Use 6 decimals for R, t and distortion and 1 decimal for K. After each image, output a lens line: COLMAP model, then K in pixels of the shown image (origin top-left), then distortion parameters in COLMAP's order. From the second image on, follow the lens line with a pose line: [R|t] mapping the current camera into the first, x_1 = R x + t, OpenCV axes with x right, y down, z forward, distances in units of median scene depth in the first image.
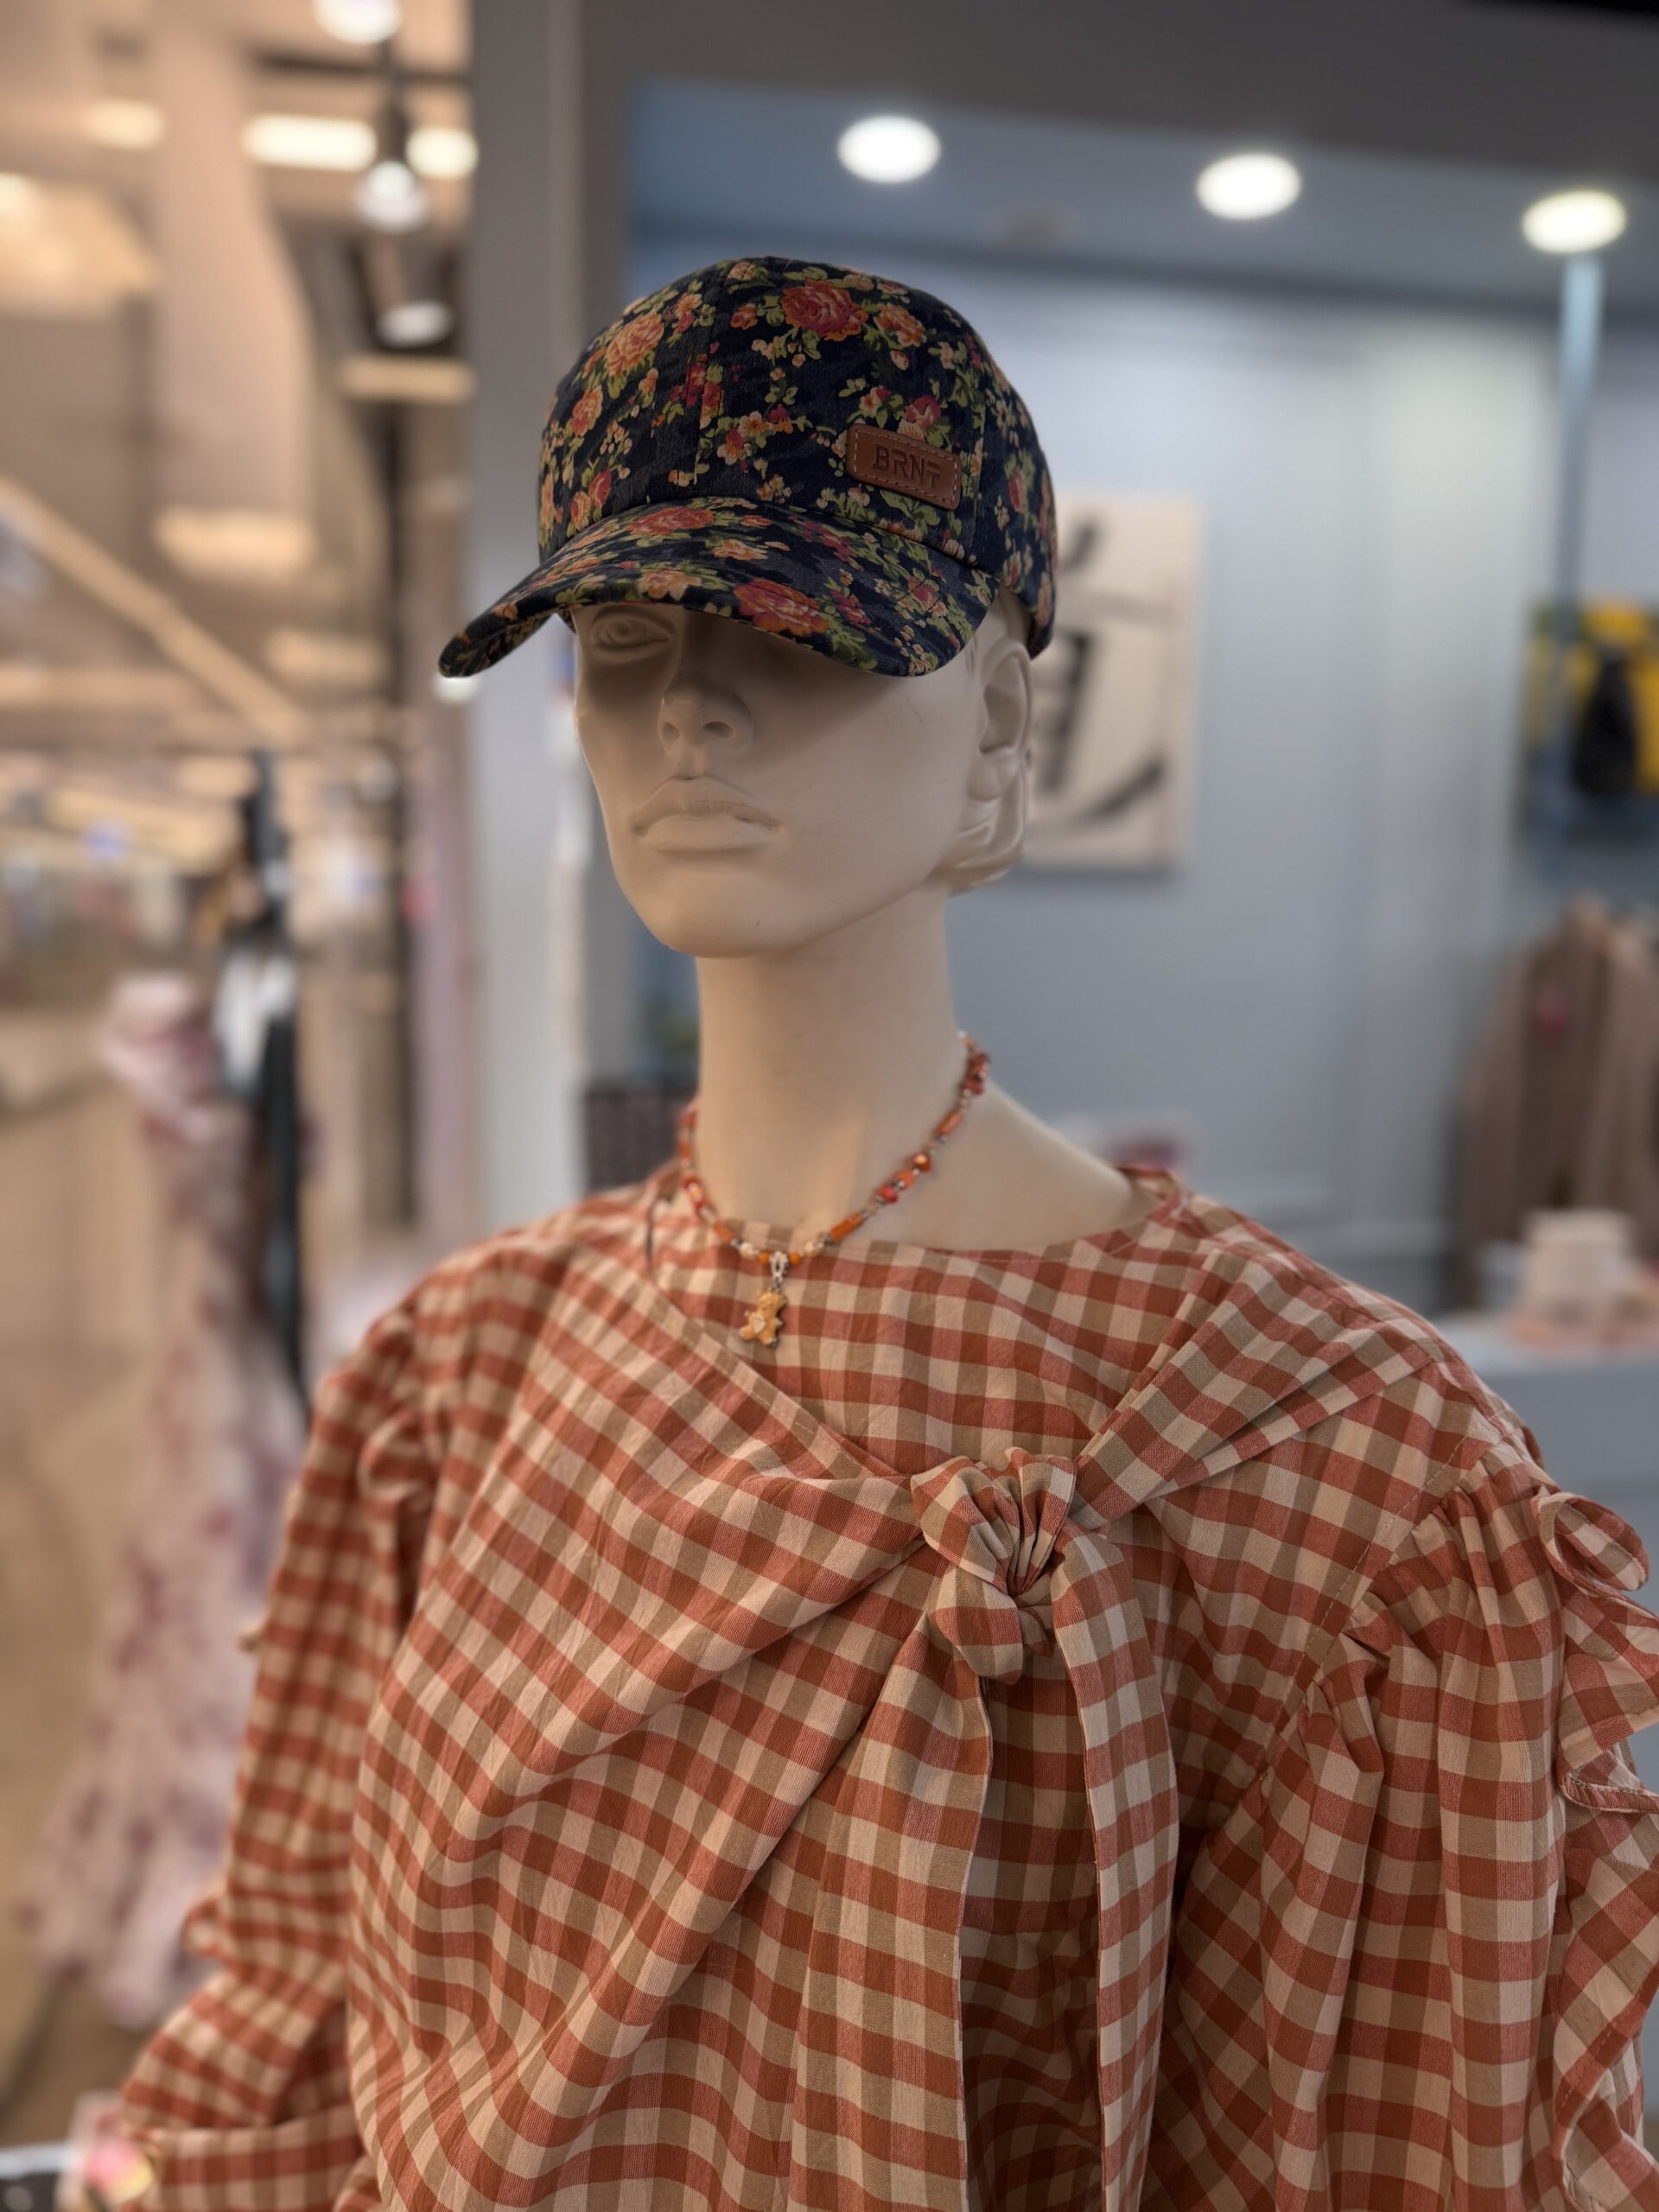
lens RADIAL K [[1594.5, 0, 826.0], [0, 1594.5, 1145.3], [0, 0, 1]] dist [0.070141, -0.283865]
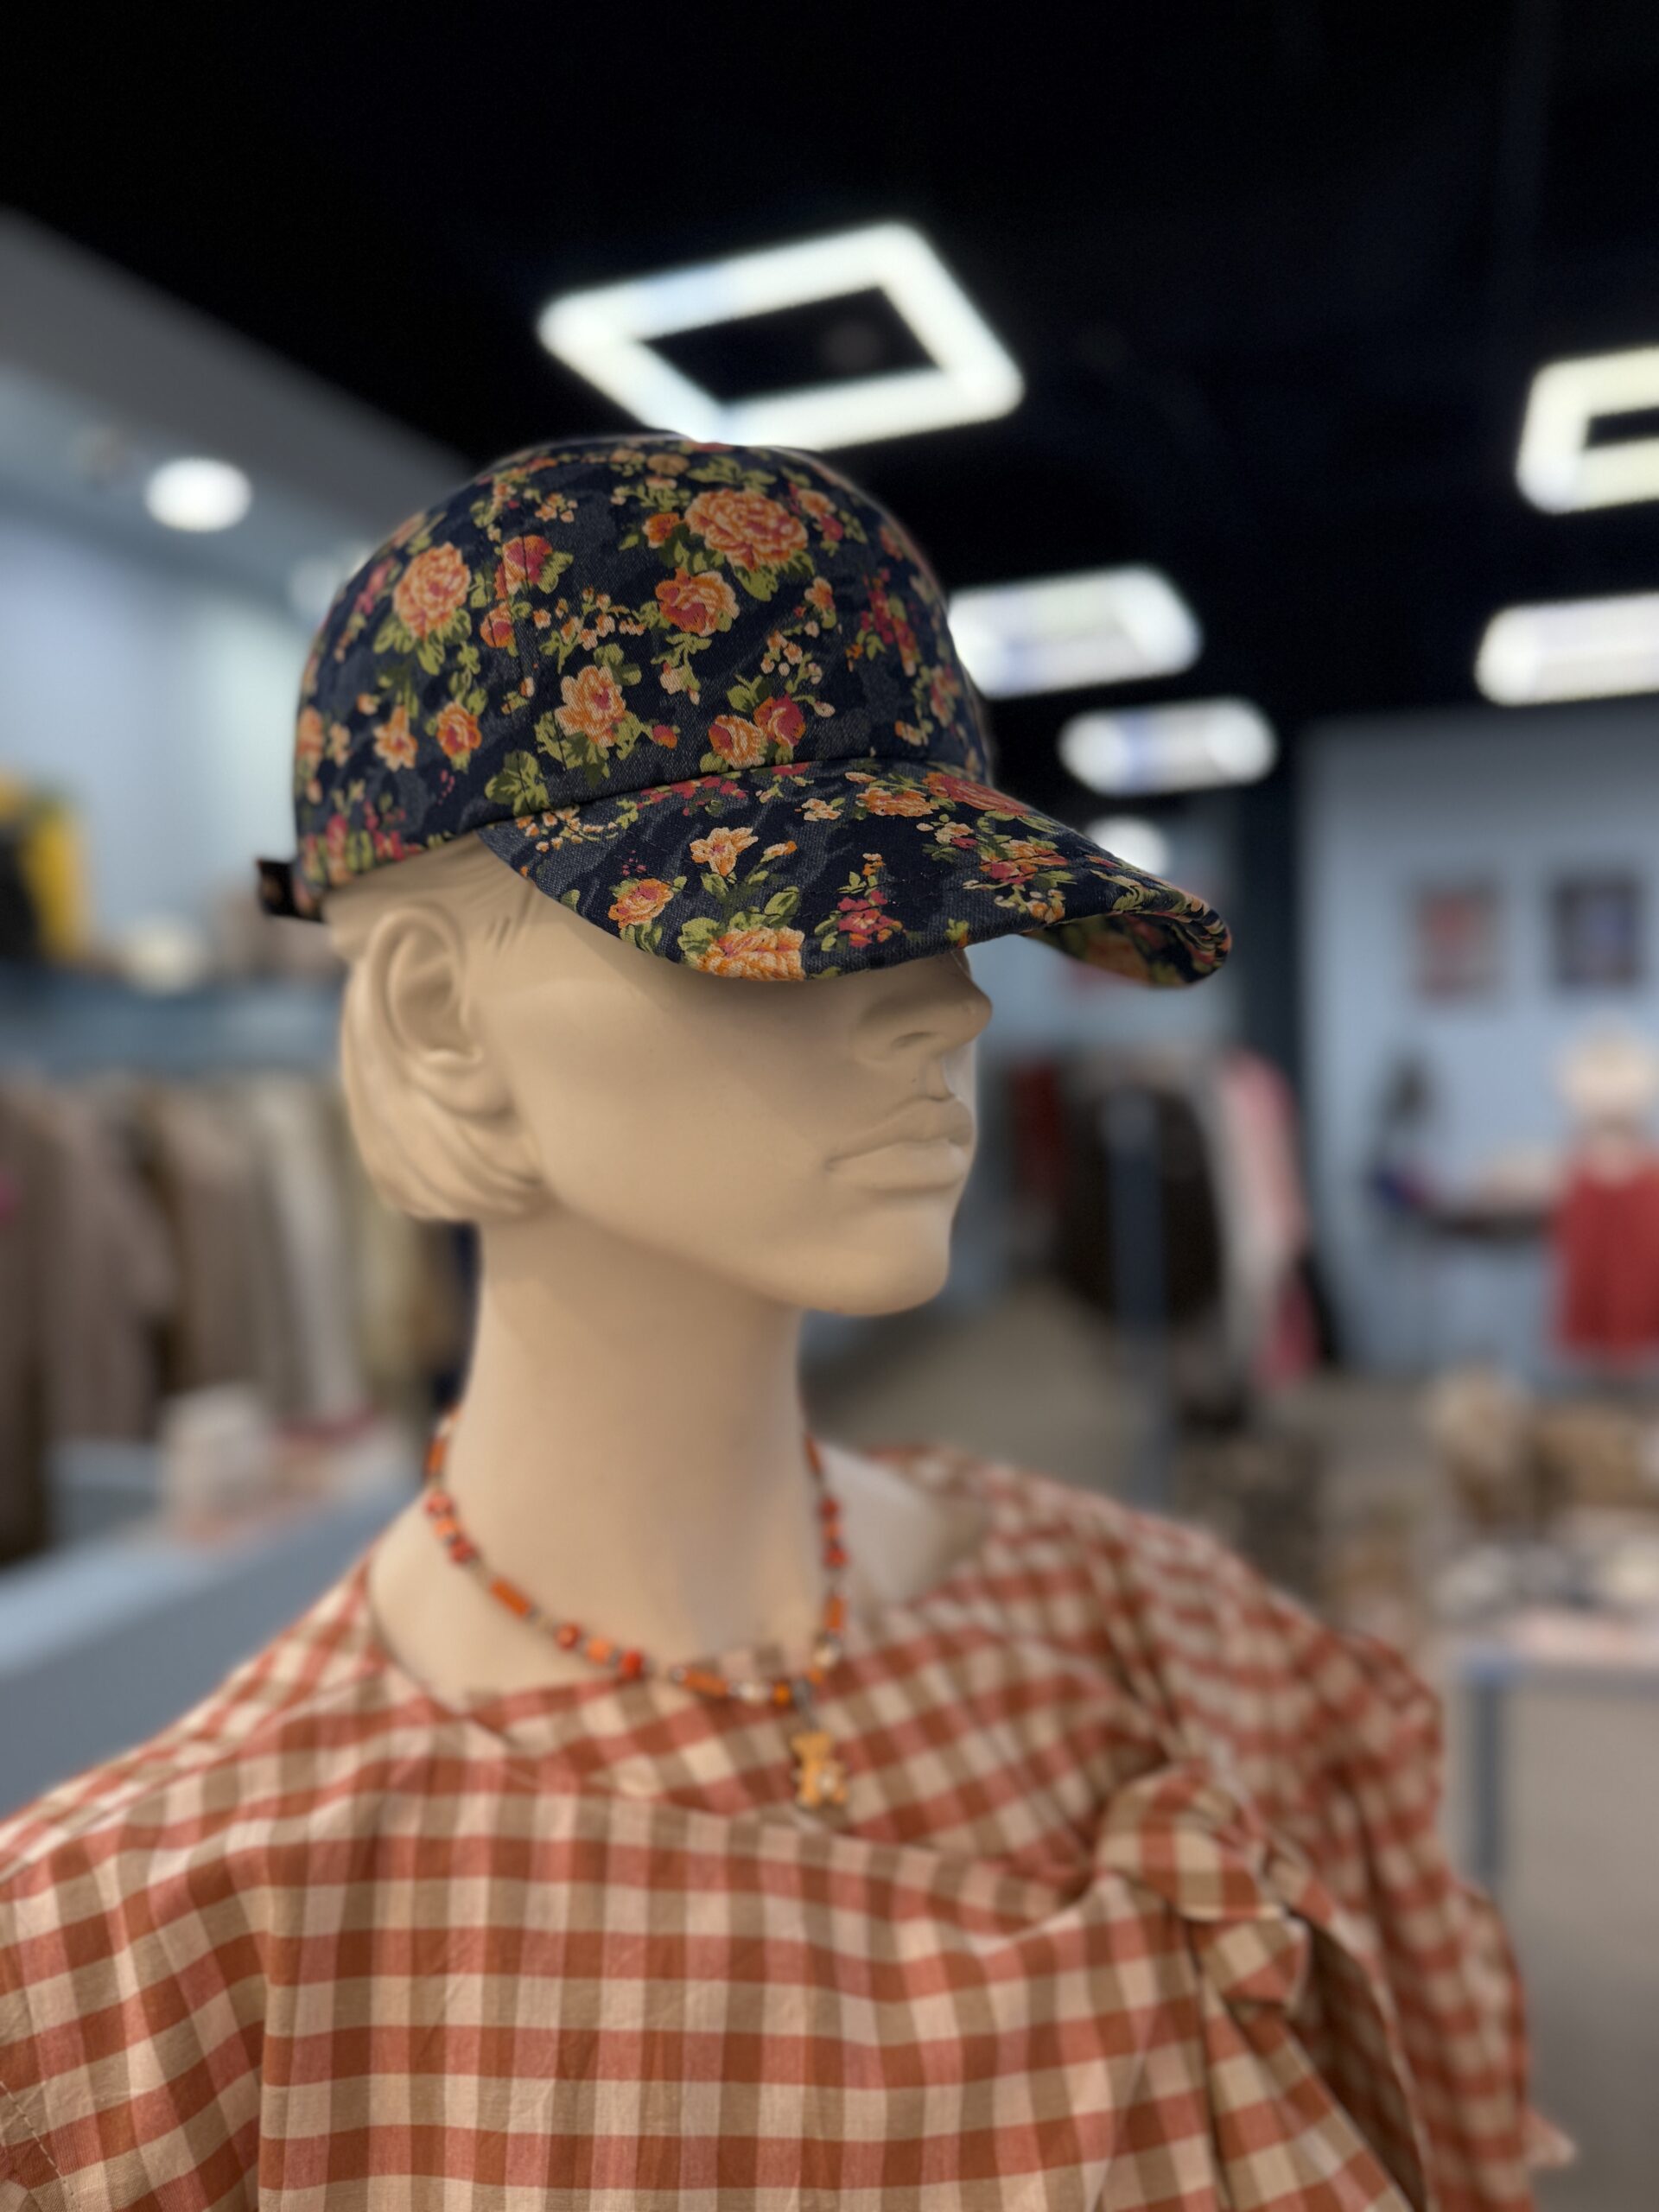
lens RADIAL K [[1581.0, 0, 829.5], [0, 1581.0, 1106.0], [0, 0, 1]] dist [0.147823, -0.356117]
pose [[0.516176, -0.058900, 0.854455, -0.784680], [0.168565, 0.985107, -0.033924, -0.207888], [-0.839731, 0.161542, 0.518417, 0.635321]]
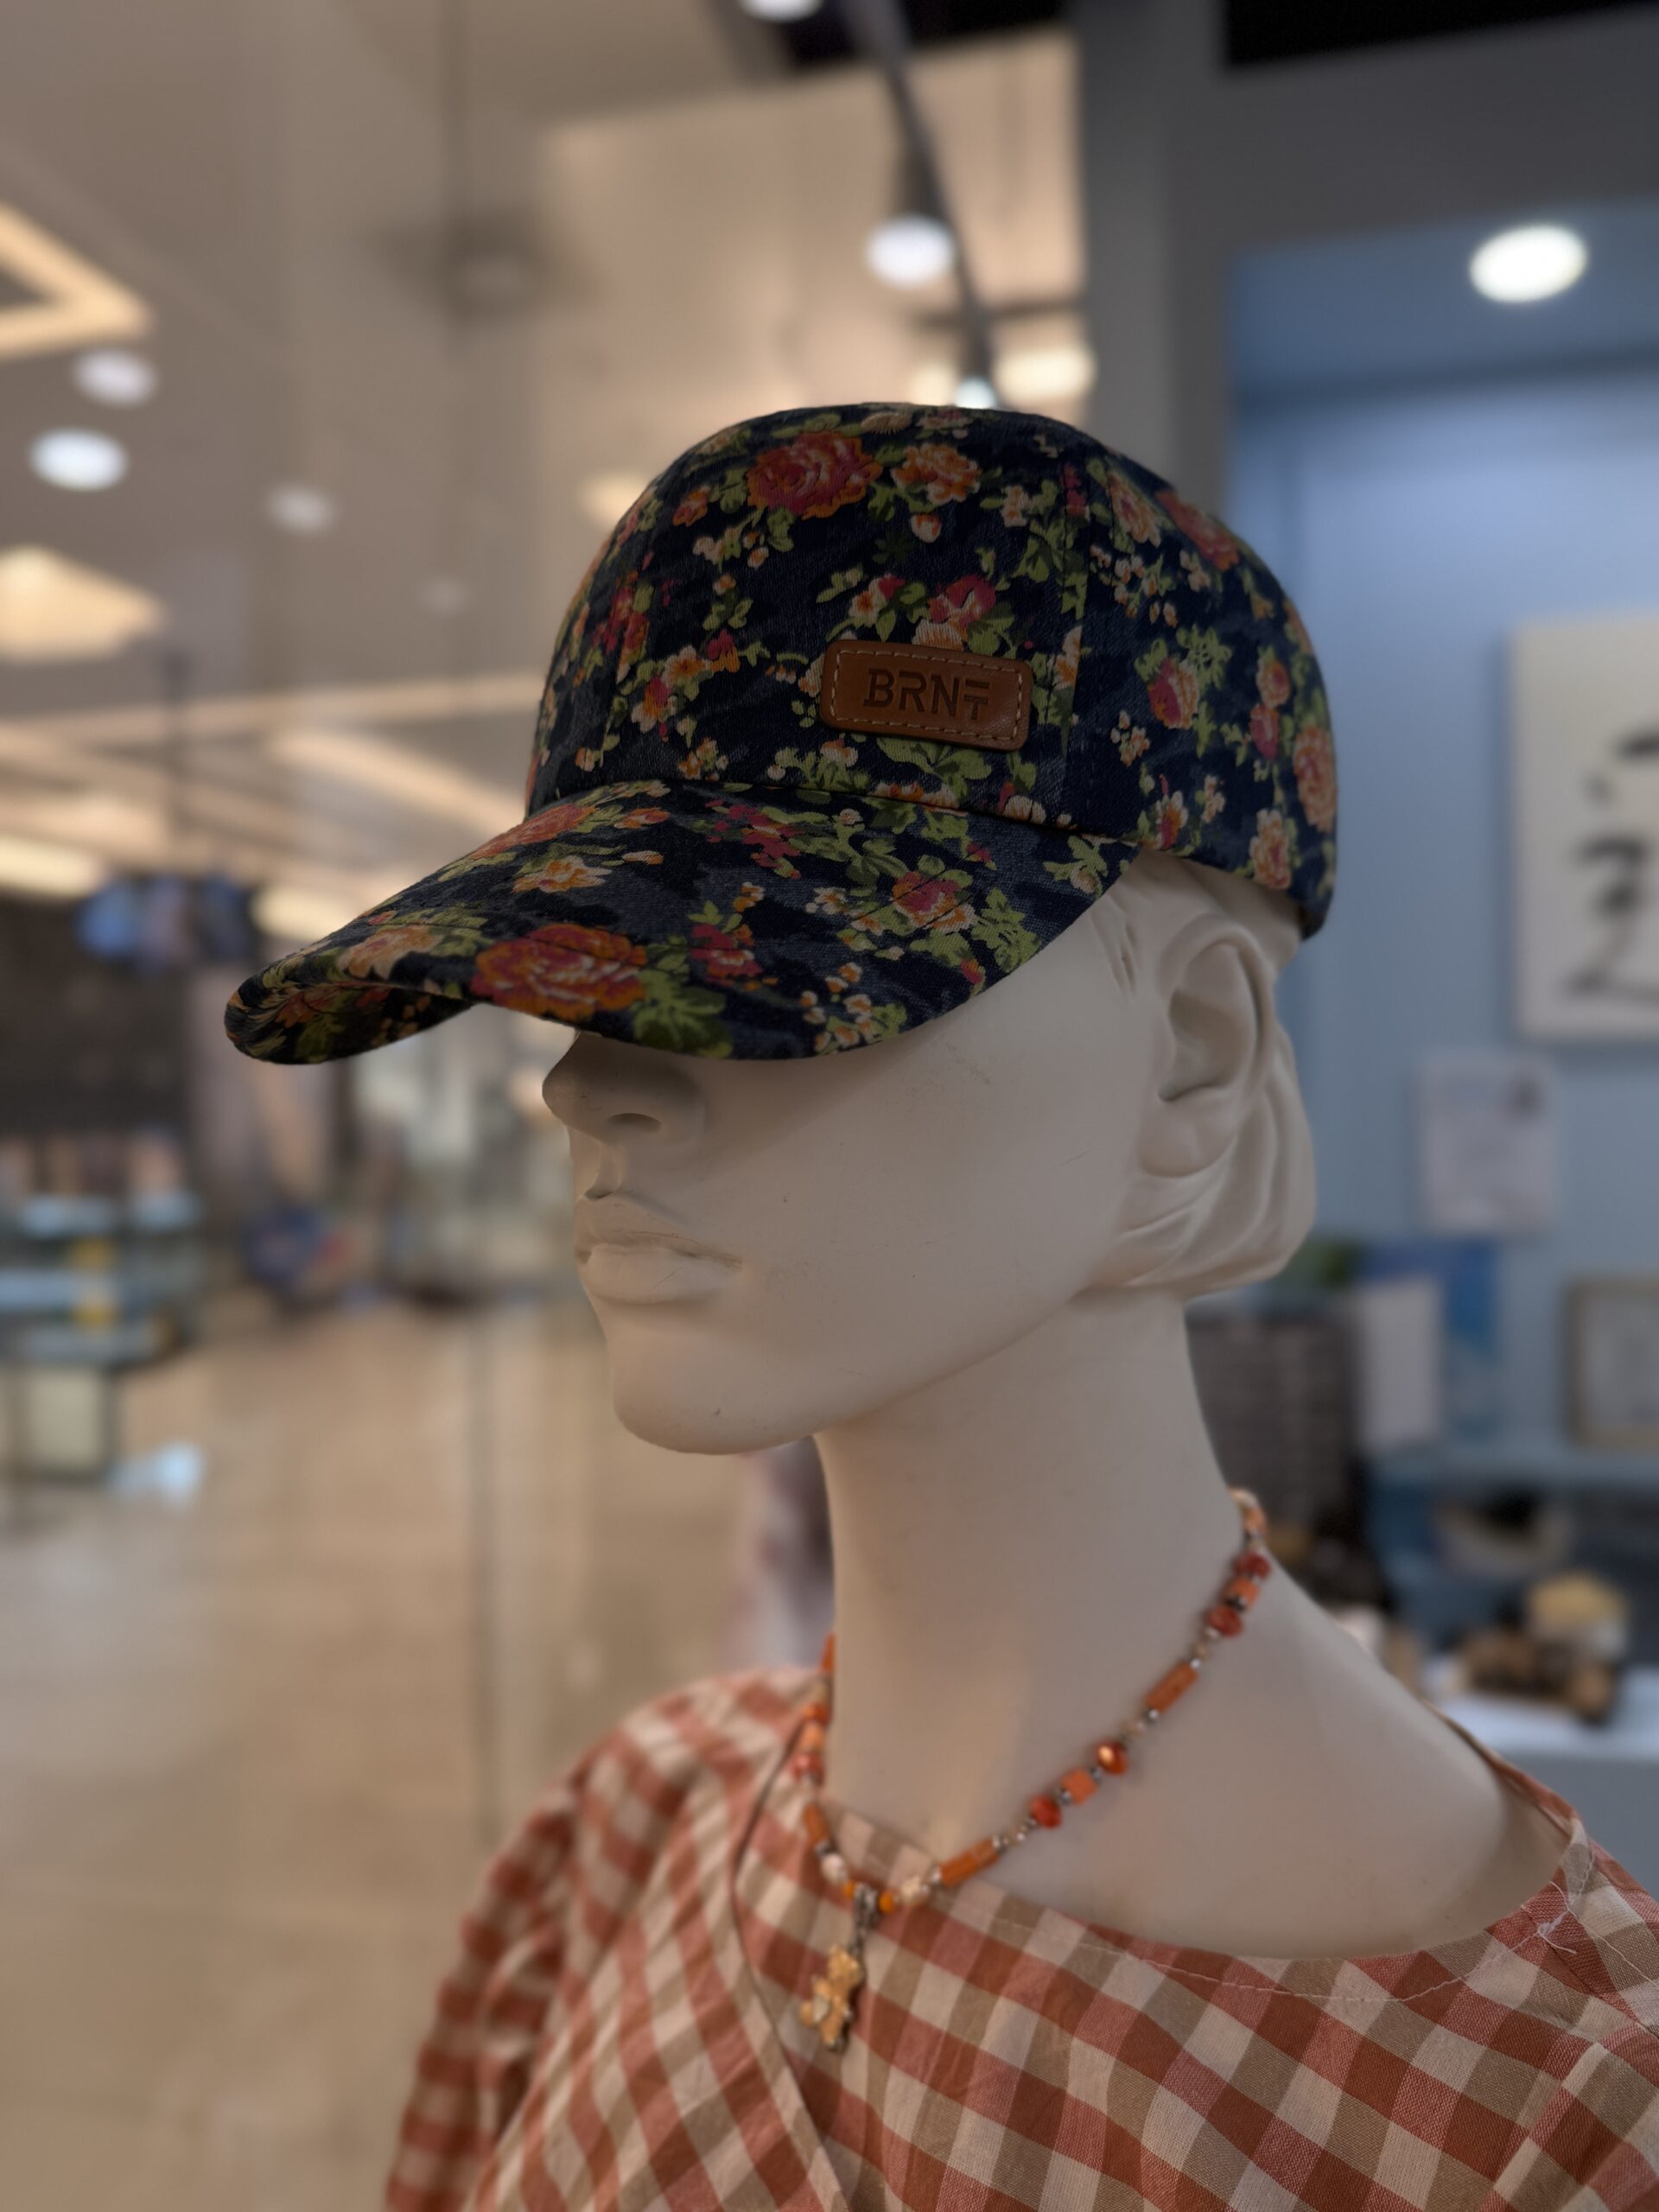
lens RADIAL K [[1638.9, 0, 805.2], [0, 1638.9, 1109.5], [0, 0, 1]] dist [0.082267, -0.180118]
pose [[0.904414, -0.025277, -0.425907, 0.276488], [-0.030355, 0.991902, -0.123327, -0.183948], [0.425576, 0.124467, 0.896322, 0.426764]]
